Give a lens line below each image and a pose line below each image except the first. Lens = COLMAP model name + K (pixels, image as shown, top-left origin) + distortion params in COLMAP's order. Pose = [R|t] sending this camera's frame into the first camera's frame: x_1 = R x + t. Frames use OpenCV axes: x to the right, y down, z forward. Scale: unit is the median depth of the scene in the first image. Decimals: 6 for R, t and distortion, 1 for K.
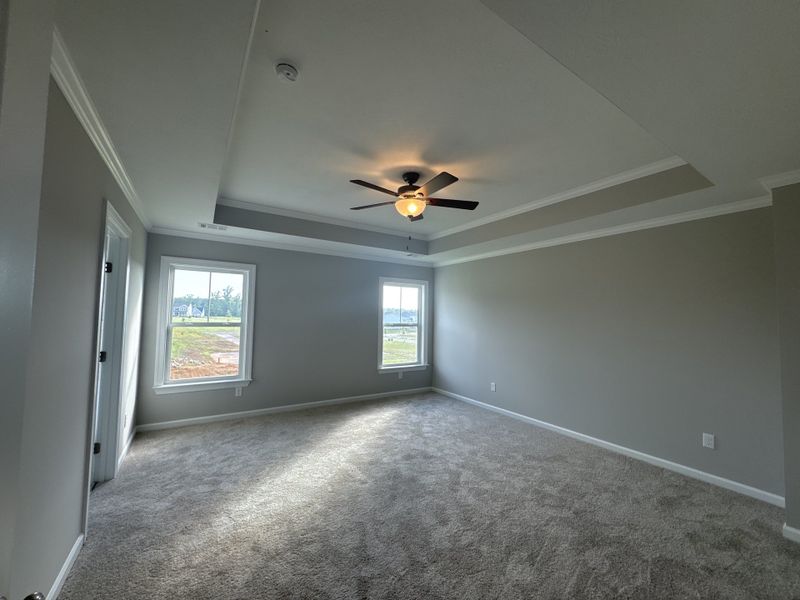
lens RADIAL K [[320.0, 0, 403.6], [0, 320.0, 296.7], [0, 0, 1]] dist [0.000423, -0.000234]
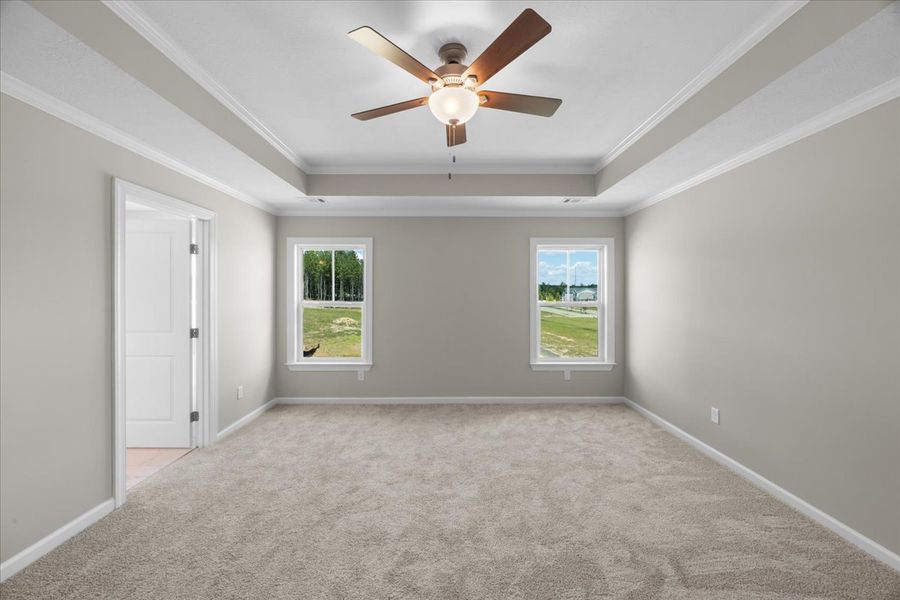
lens RADIAL K [[342.9, 0, 463.3], [0, 342.9, 294.4], [0, 0, 1]] dist [0.001977, -0.001252]
pose [[0.842086, -0.019406, -0.538994, 0.338539], [0.047356, 0.998153, 0.038048, 0.044670], [0.537260, -0.057564, 0.841450, 0.406974]]
